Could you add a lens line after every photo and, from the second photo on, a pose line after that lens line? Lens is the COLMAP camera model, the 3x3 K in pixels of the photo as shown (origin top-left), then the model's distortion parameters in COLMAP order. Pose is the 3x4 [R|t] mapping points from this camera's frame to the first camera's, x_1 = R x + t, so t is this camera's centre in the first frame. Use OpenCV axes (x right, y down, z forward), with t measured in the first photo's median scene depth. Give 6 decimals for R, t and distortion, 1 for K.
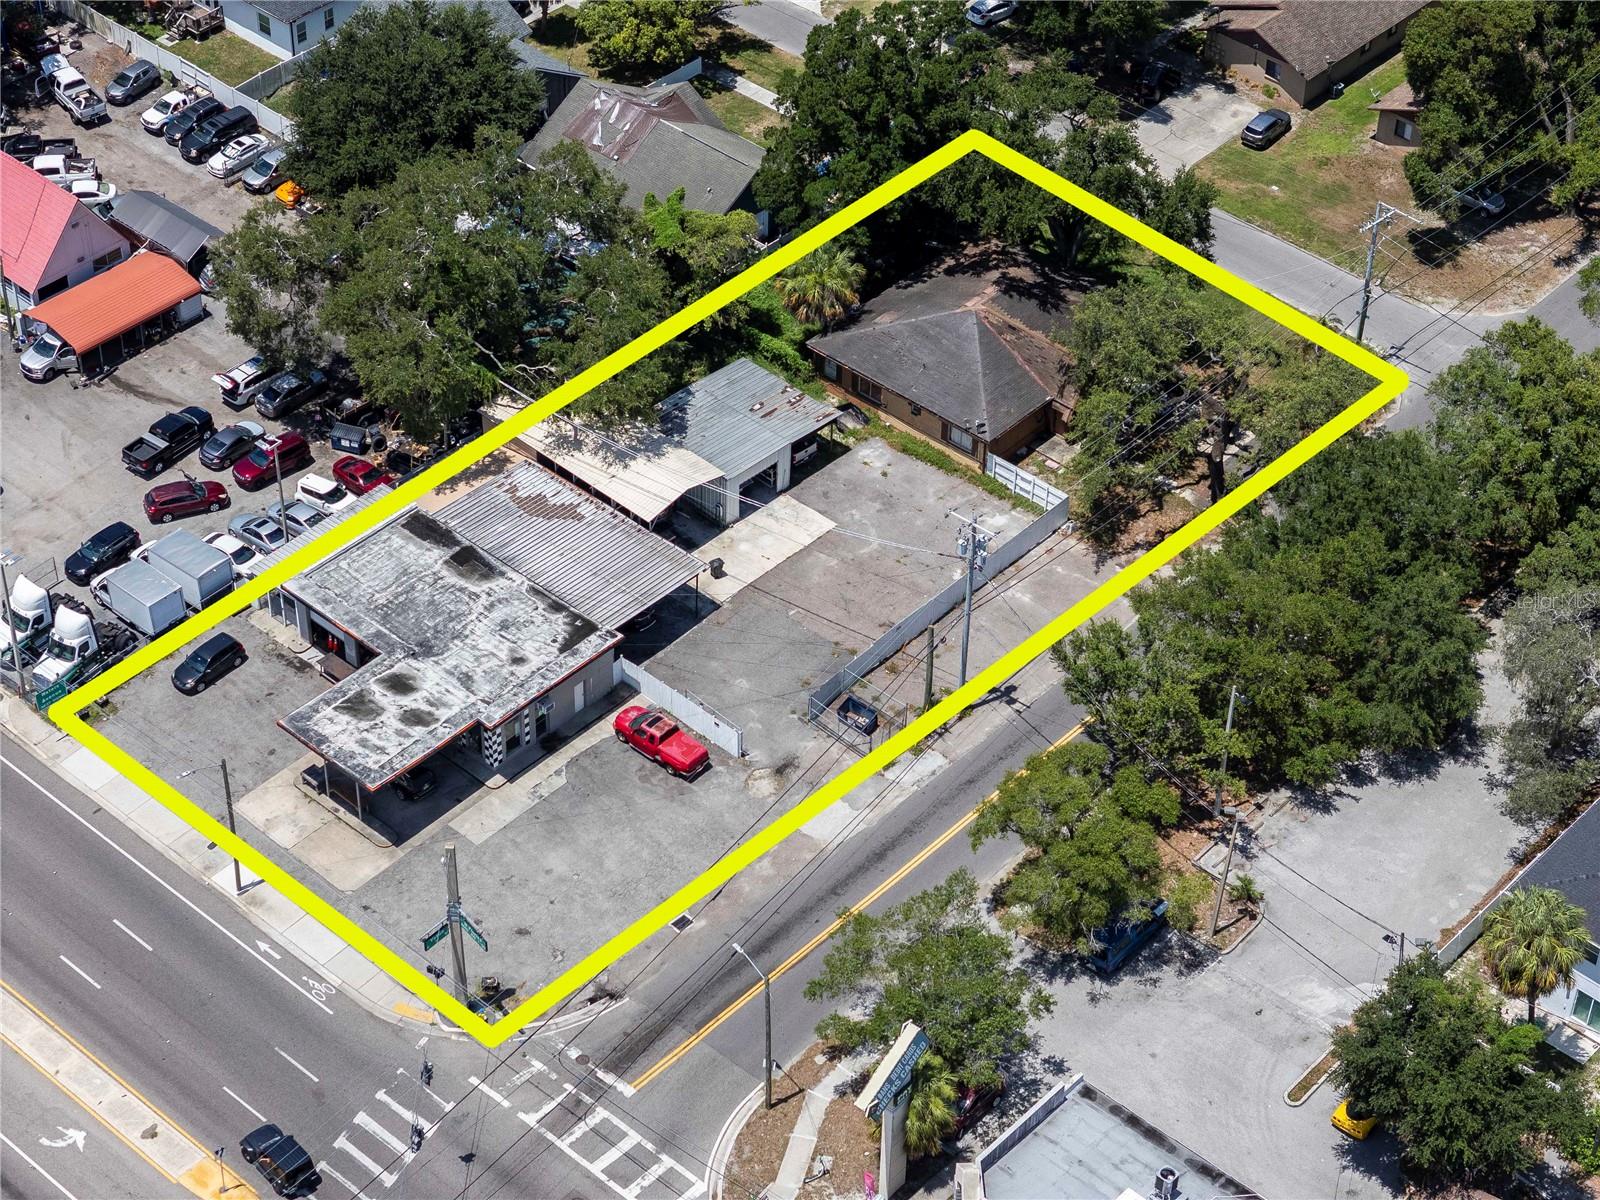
lens RADIAL K [[3228.7, 0, 800.0], [0, 3228.7, 600.0], [0, 0, 1]] dist [-0.222362, 1.302075]
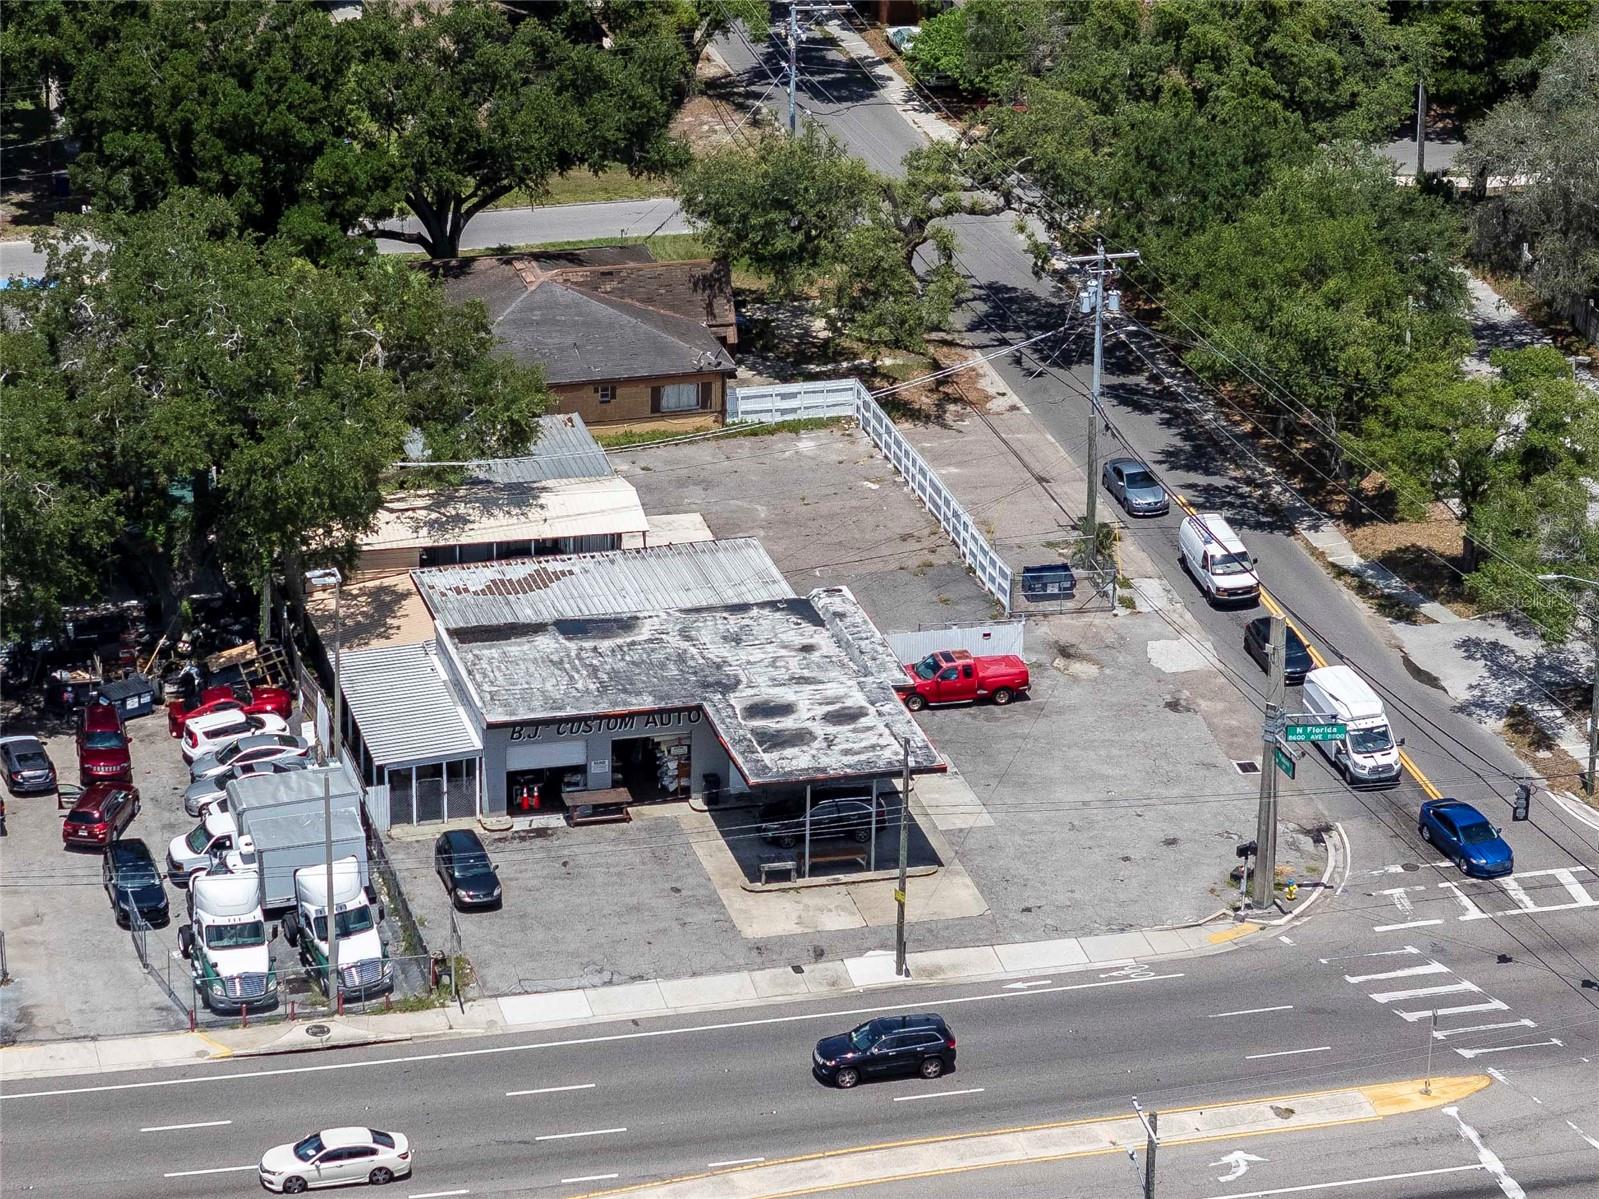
lens RADIAL K [[5153.5, 0, 799.5], [0, 5153.5, 599.5], [0, 0, 1]] dist [-0.138879, -0.350067]
pose [[0.545312, -0.335713, 0.768070, -0.947450], [0.541944, 0.840232, -0.017514, 0.028170], [-0.639477, 0.425802, 0.640126, 0.249007]]
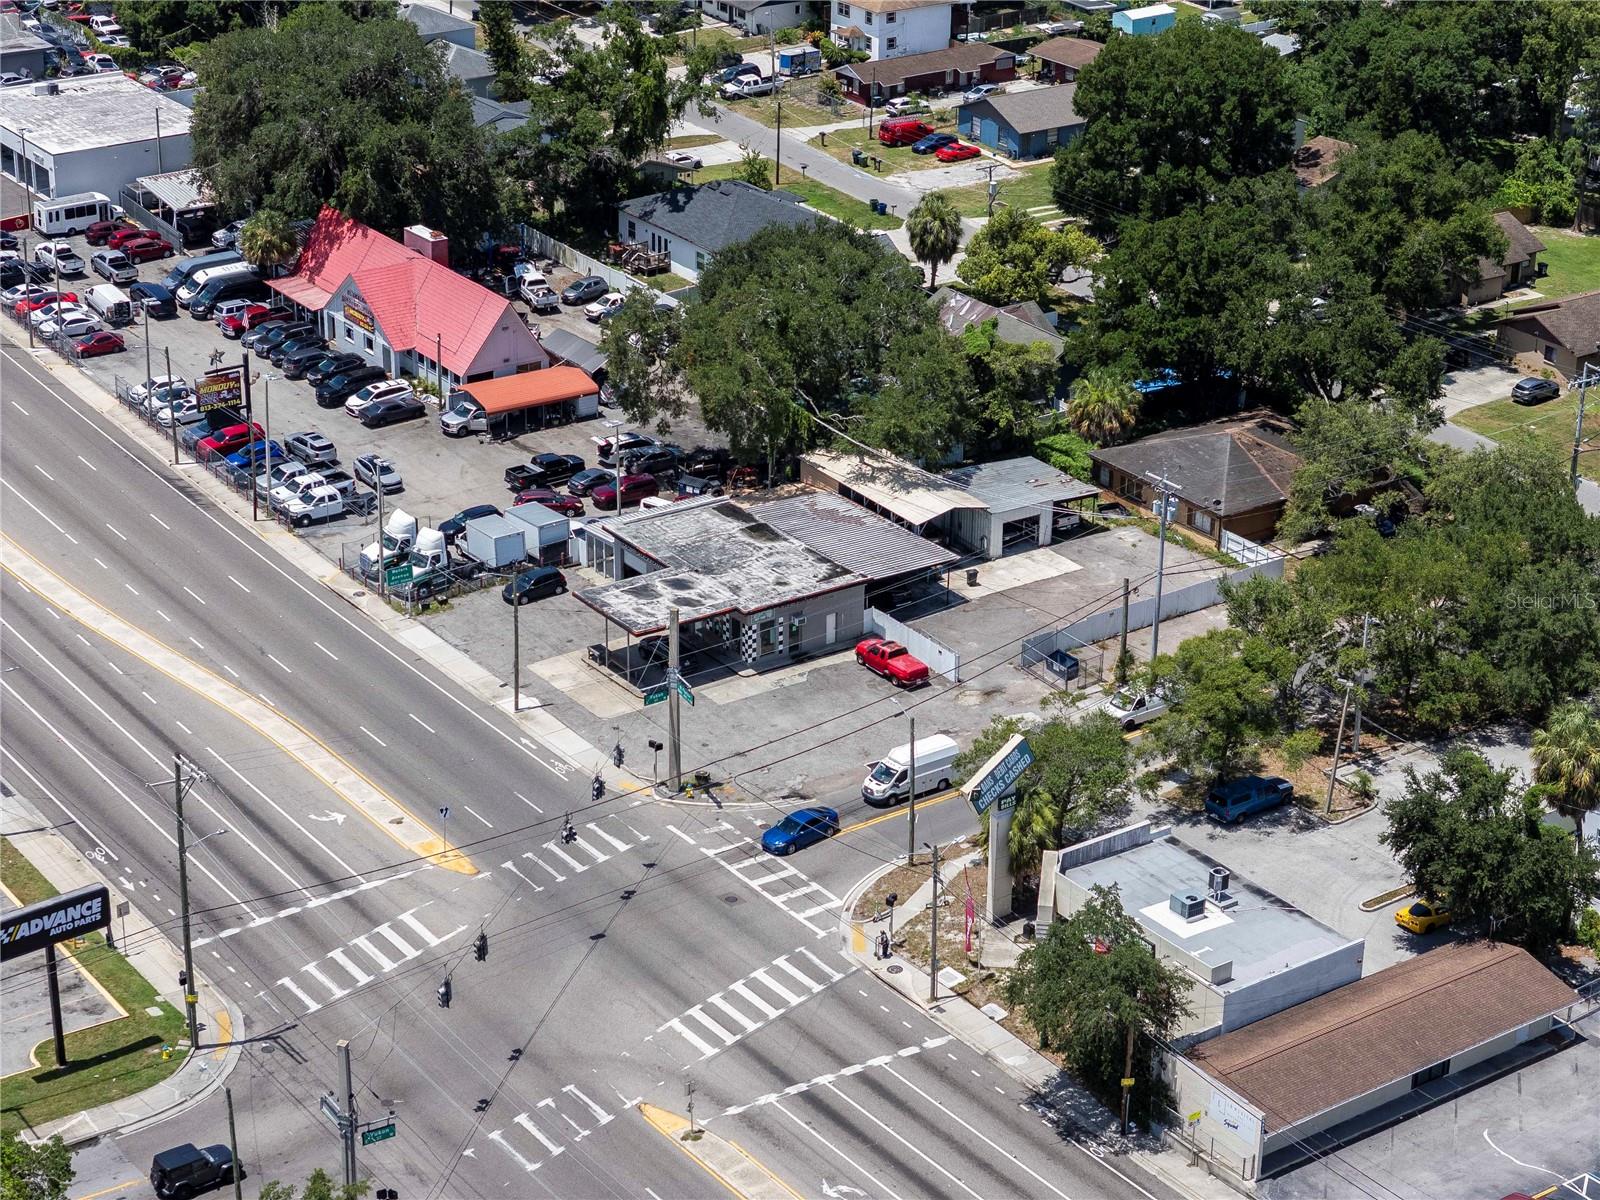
lens RADIAL K [[3228.7, 0, 800.0], [0, 3228.7, 600.0], [0, 0, 1]] dist [-0.222362, 1.302075]
pose [[0.976394, 0.084049, -0.198975, 0.152913], [-0.138960, 0.949670, -0.280744, 0.349090], [0.165364, 0.301766, 0.938931, -0.114443]]
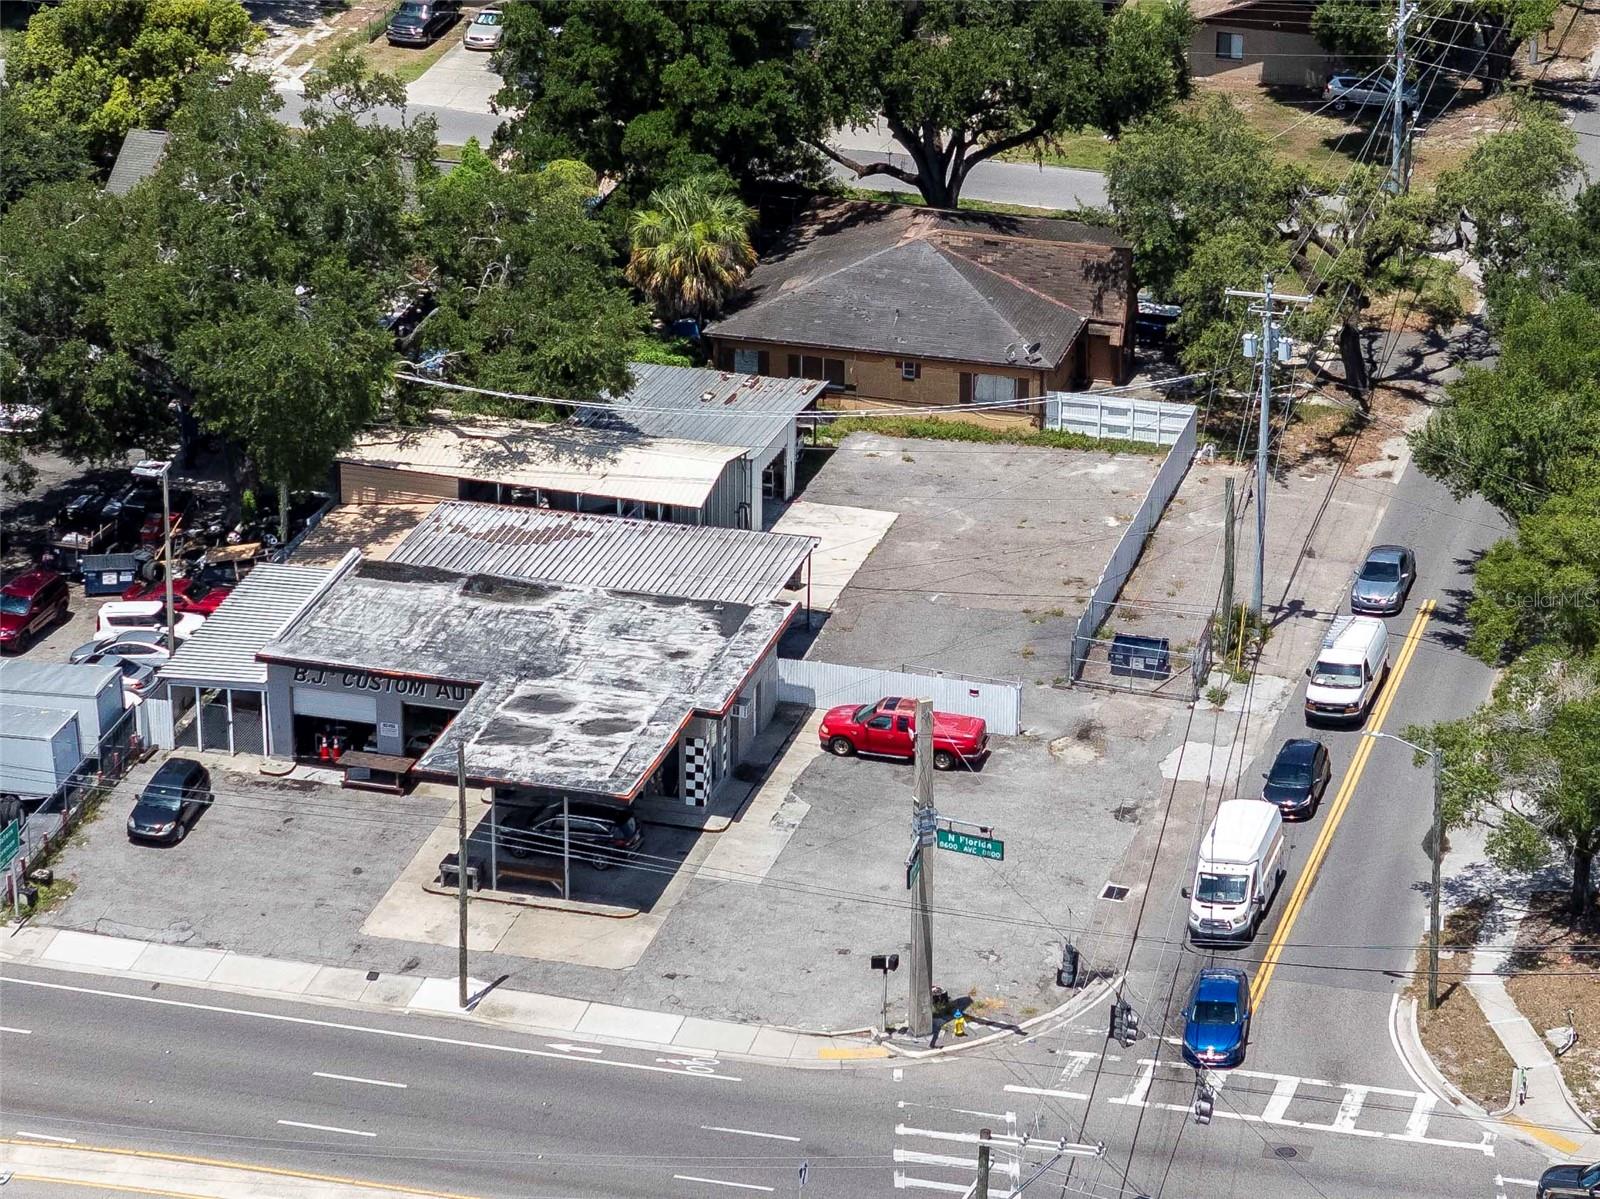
lens RADIAL K [[5789.3, 0, 800.0], [0, 5789.3, 599.5], [0, 0, 1]] dist [-0.199164, 1.467416]
pose [[0.894586, -0.186826, 0.405970, -0.518892], [0.299125, 0.925241, -0.233353, 0.278240], [-0.332024, 0.330191, 0.883592, -0.032664]]
